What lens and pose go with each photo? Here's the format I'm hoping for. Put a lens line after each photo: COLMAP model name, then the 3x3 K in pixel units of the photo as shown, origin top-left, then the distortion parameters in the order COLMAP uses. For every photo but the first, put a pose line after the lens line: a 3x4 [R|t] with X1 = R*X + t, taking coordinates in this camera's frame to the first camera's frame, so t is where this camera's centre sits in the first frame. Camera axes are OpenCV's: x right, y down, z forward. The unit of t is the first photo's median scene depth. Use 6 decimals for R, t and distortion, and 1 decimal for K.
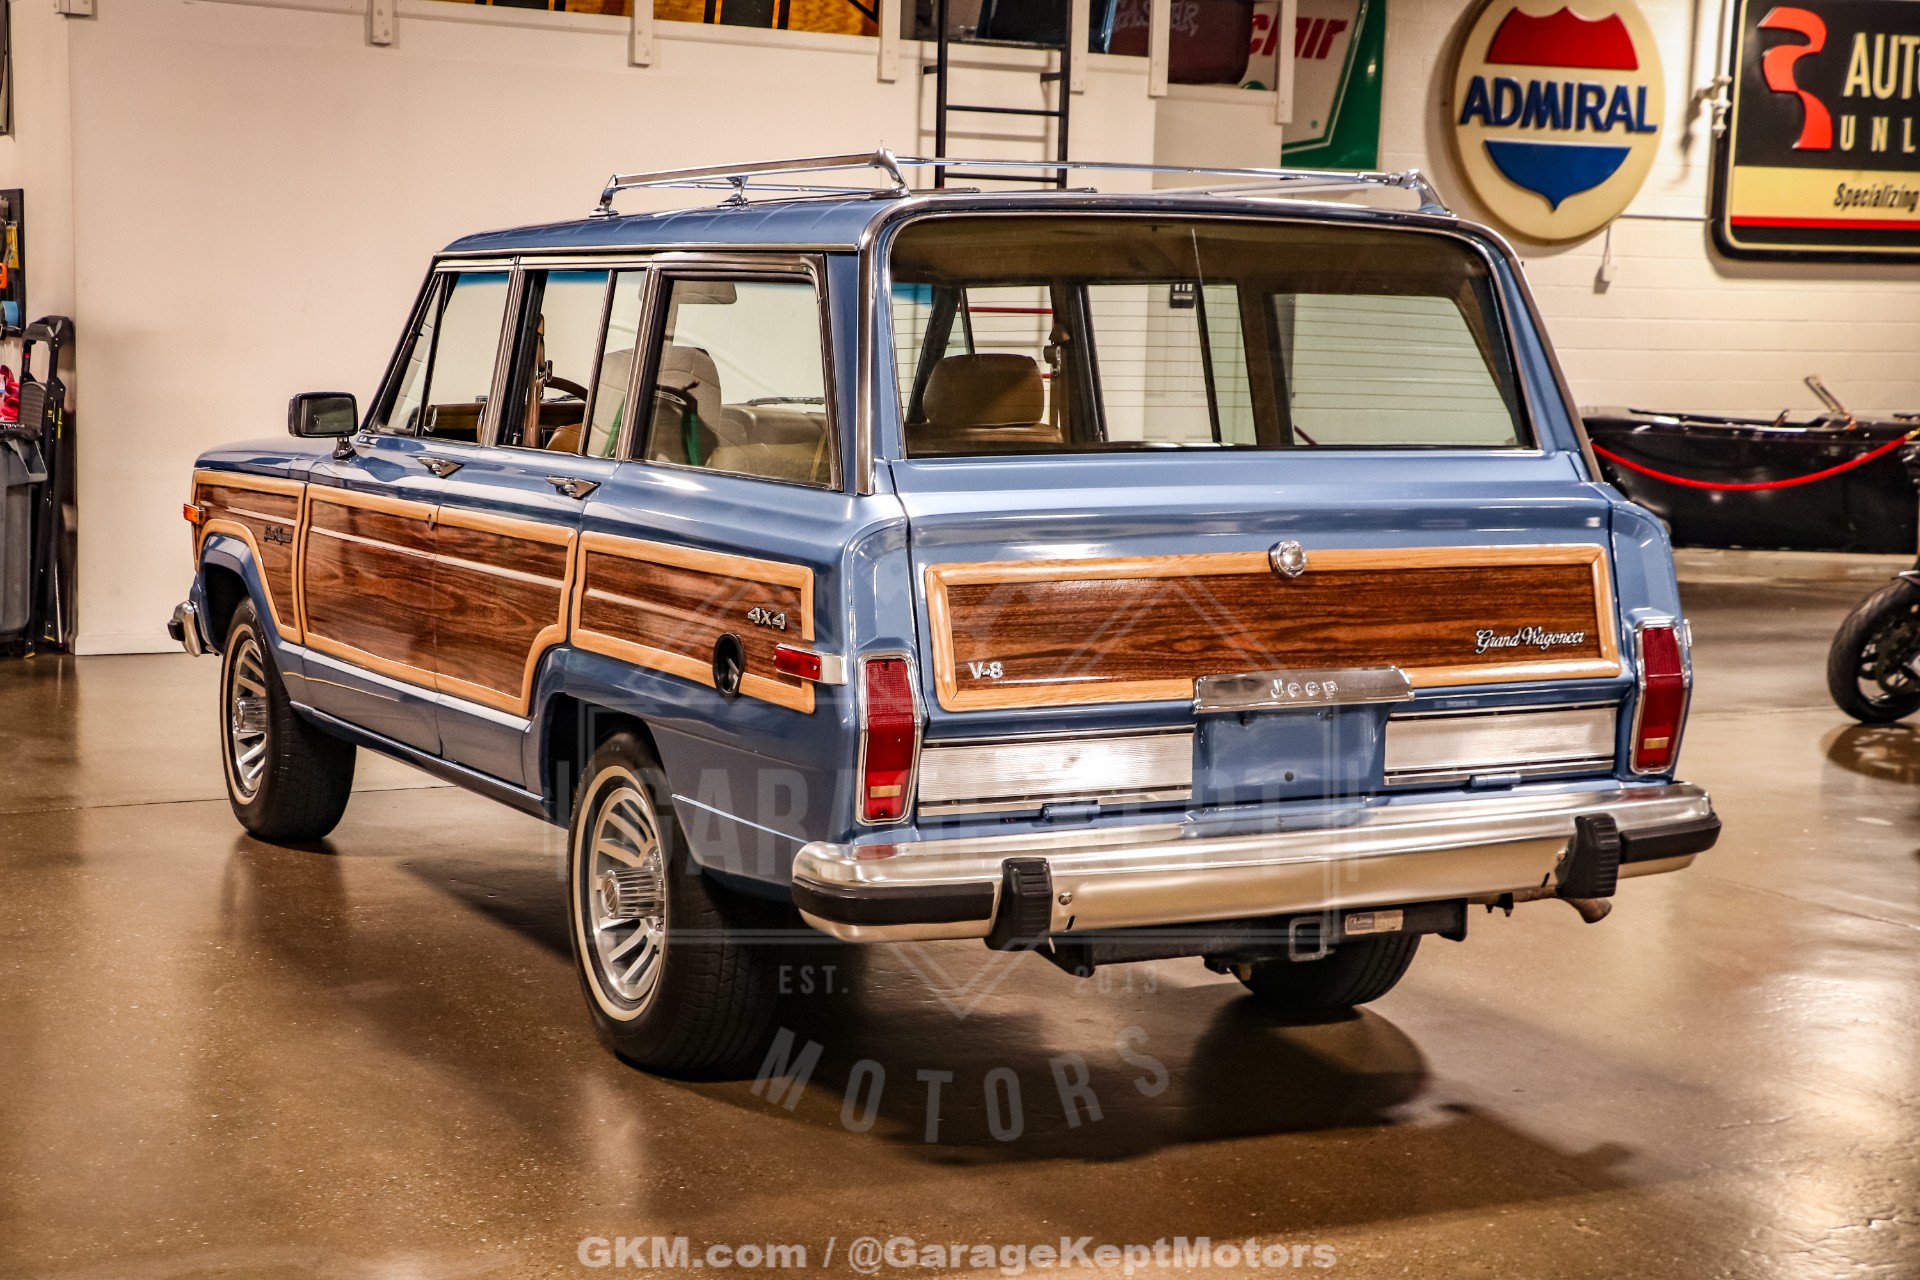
lens RADIAL K [[3073.9, 0, 987.8], [0, 3073.9, 651.9], [0, 0, 1]] dist [0.120445, 0.589886]
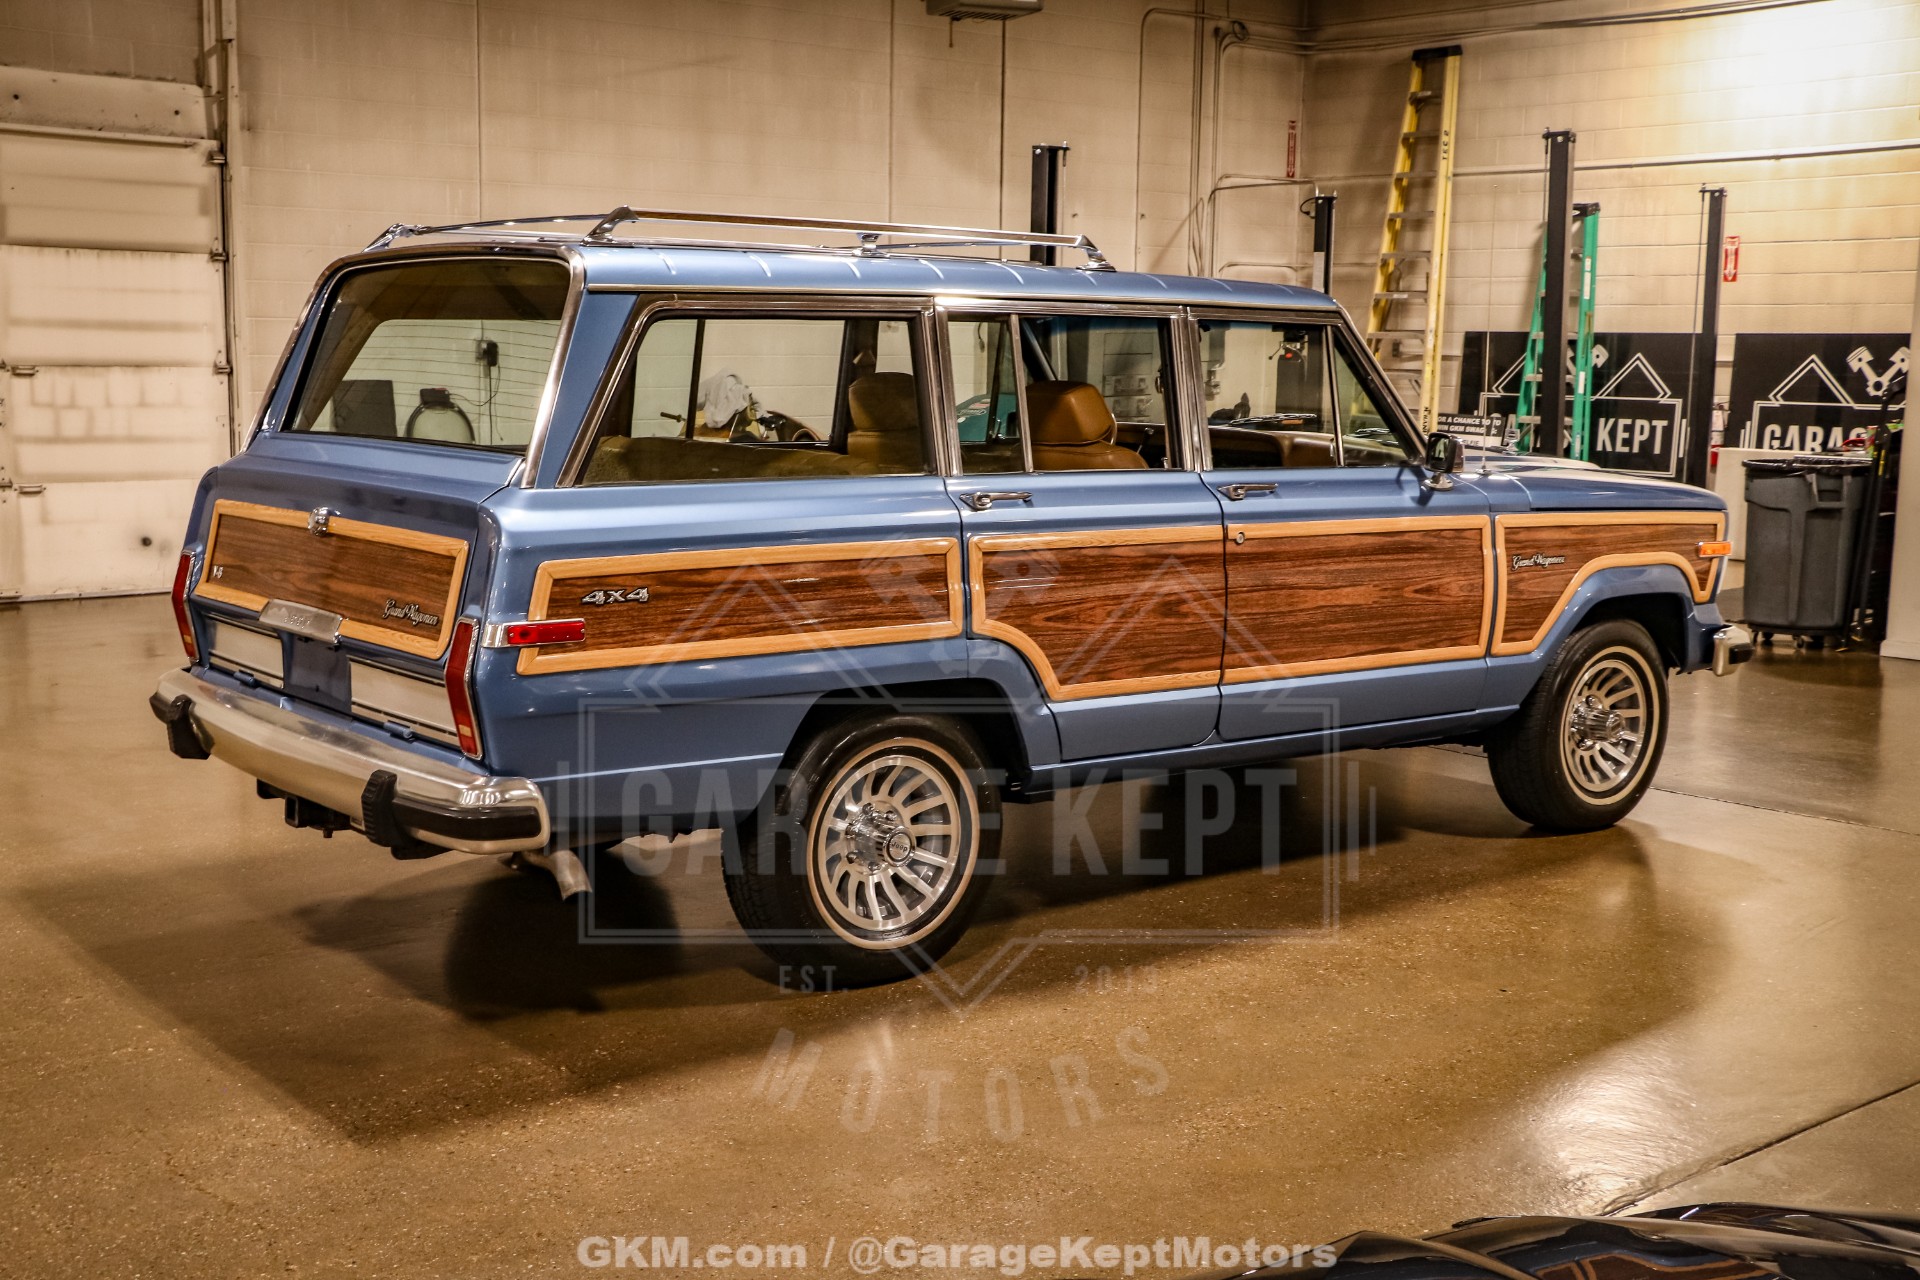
lens RADIAL K [[2205.1, 0, 945.0], [0, 2205.1, 648.7], [0, 0, 1]] dist [0.015693, 0.042529]
pose [[0.175171, 0.121796, -0.976975, 1.021776], [-0.118084, 0.987754, 0.101968, -0.099434], [0.977431, 0.097503, 0.187408, 1.050191]]
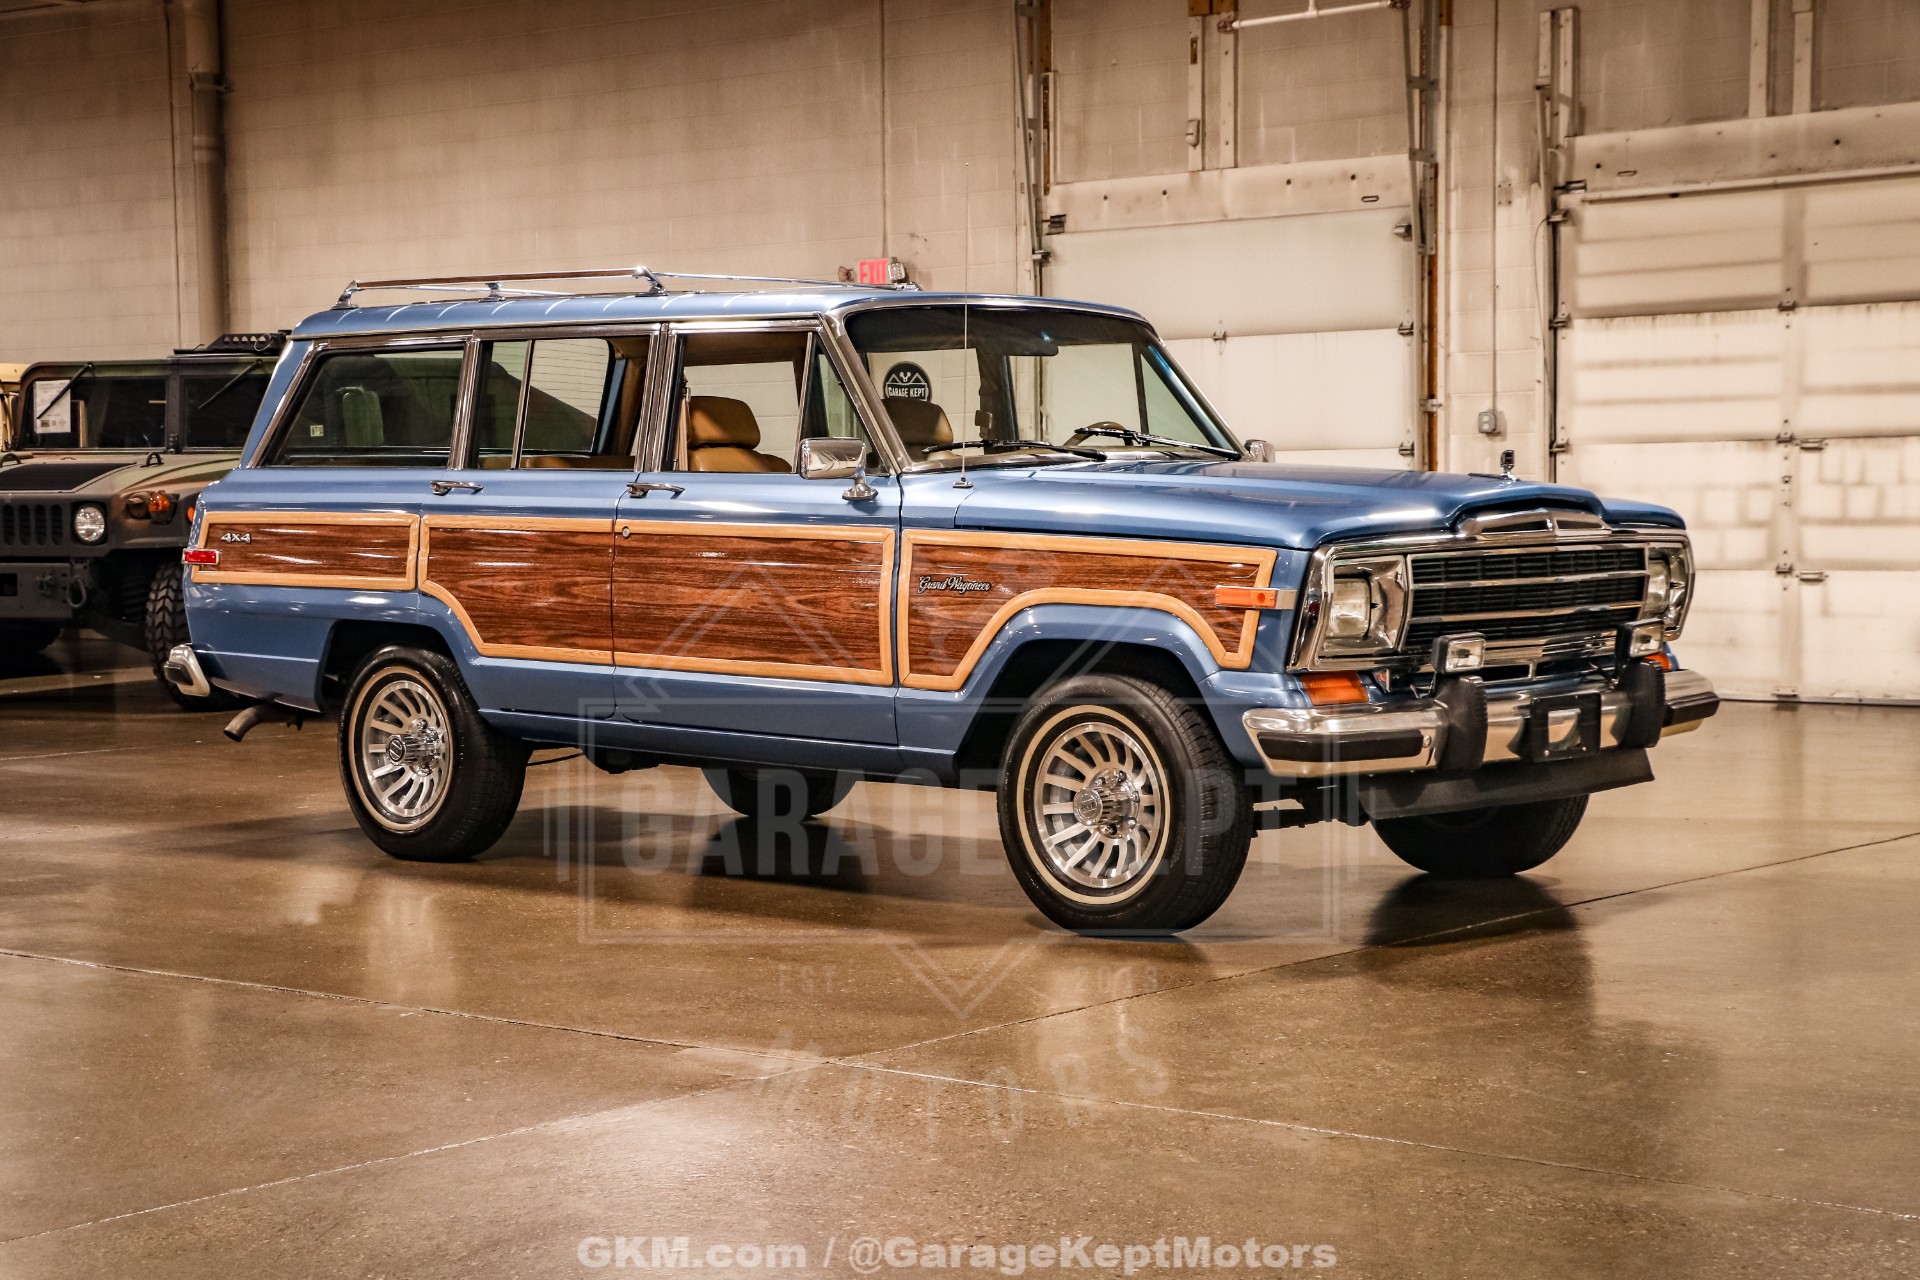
lens RADIAL K [[3024.7, 0, 1026.0], [0, 3024.7, 635.0], [0, 0, 1]] dist [0.191466, 0.069690]
pose [[-0.932603, 0.014350, -0.360619, 0.420676], [-0.045193, 0.986701, 0.156138, -0.254660], [0.358064, 0.161912, -0.919551, 2.811553]]
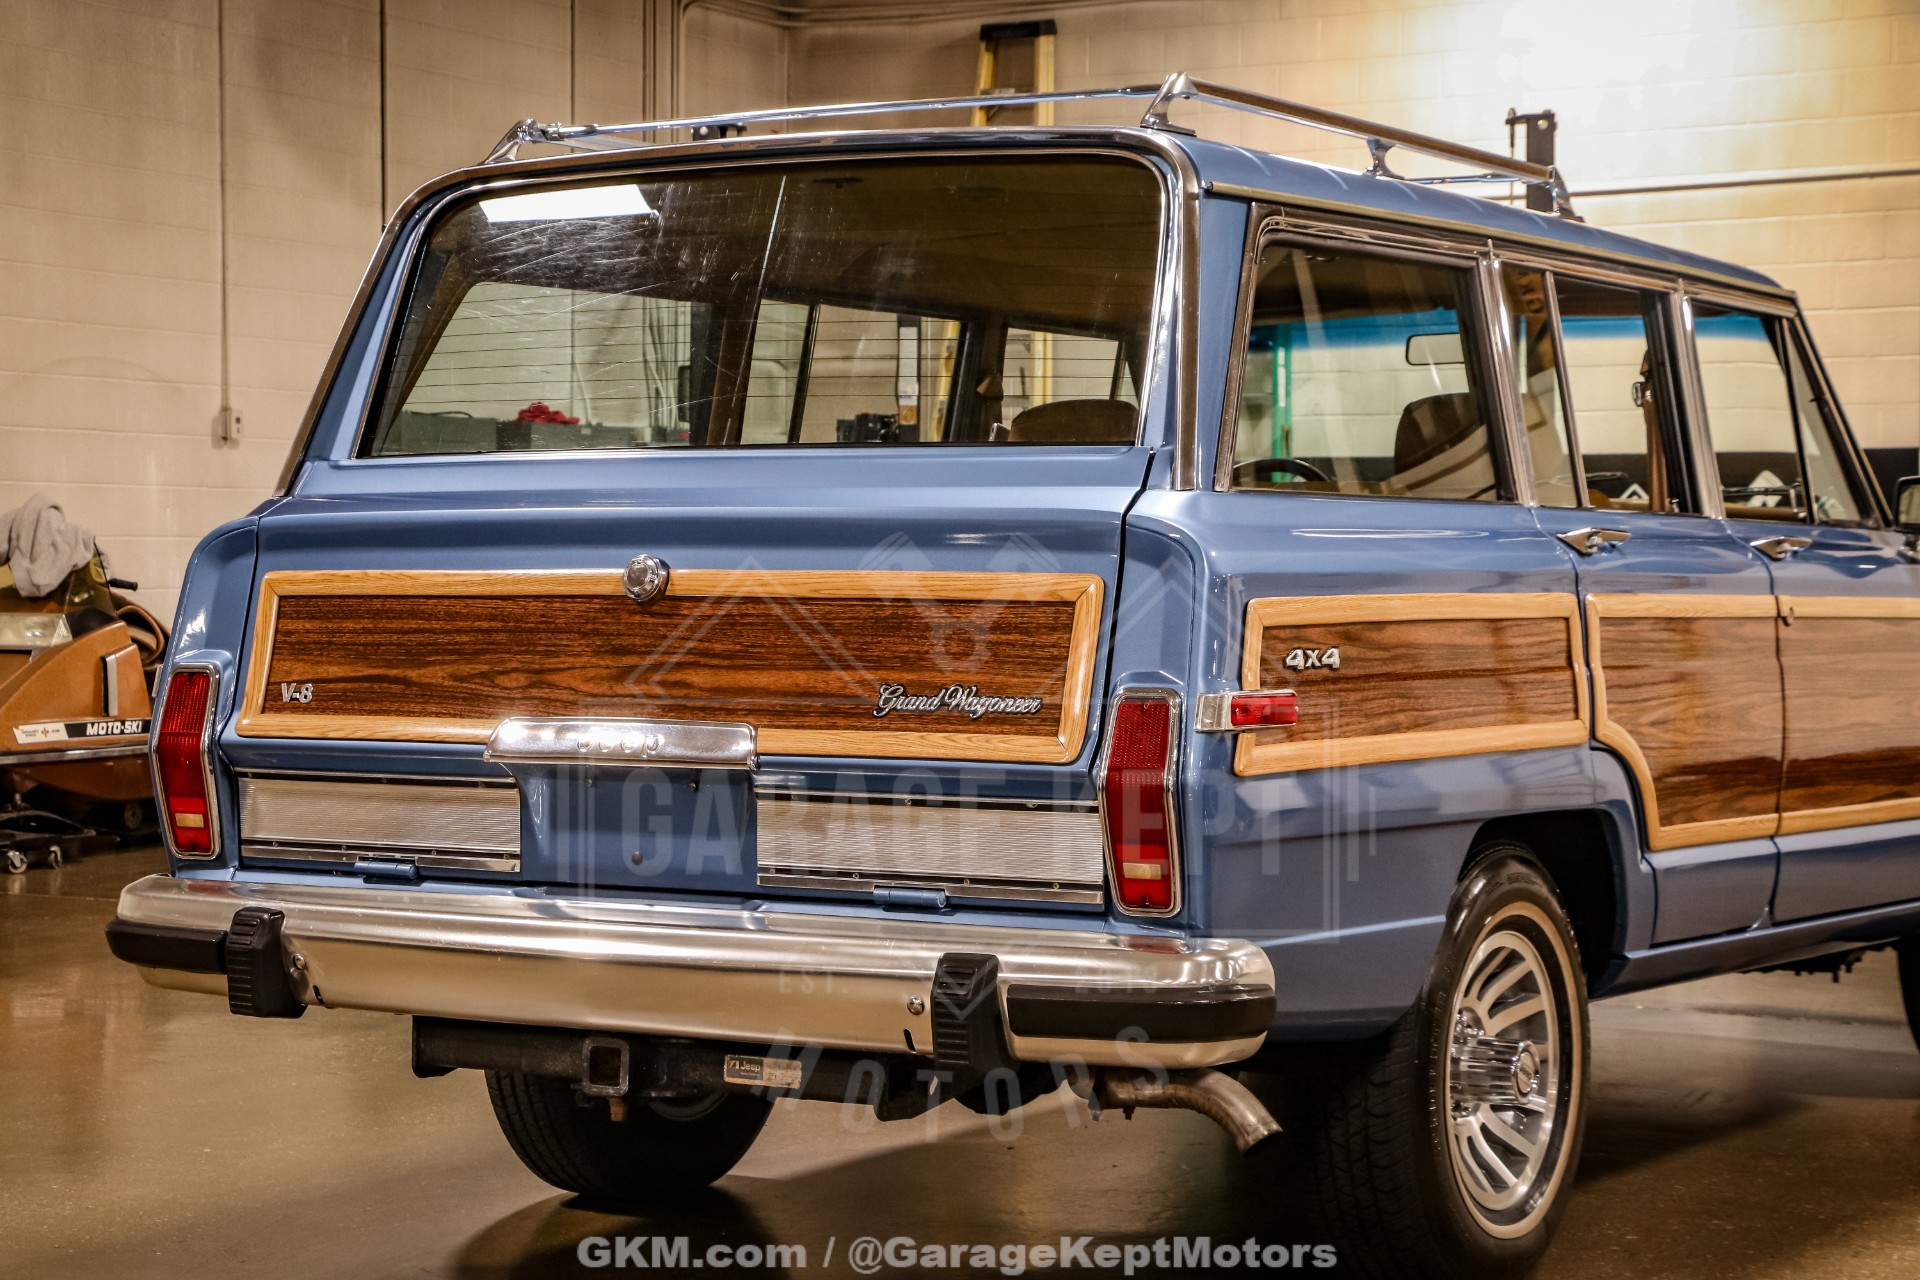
lens RADIAL K [[3725.2, 0, 972.6], [0, 3725.2, 628.7], [0, 0, 1]] dist [0.211500, 0.354306]
pose [[0.509647, 0.000339, -0.860384, 0.924111], [-0.092092, 0.994277, -0.054159, 0.025348], [0.855441, 0.106837, 0.506761, 0.570758]]
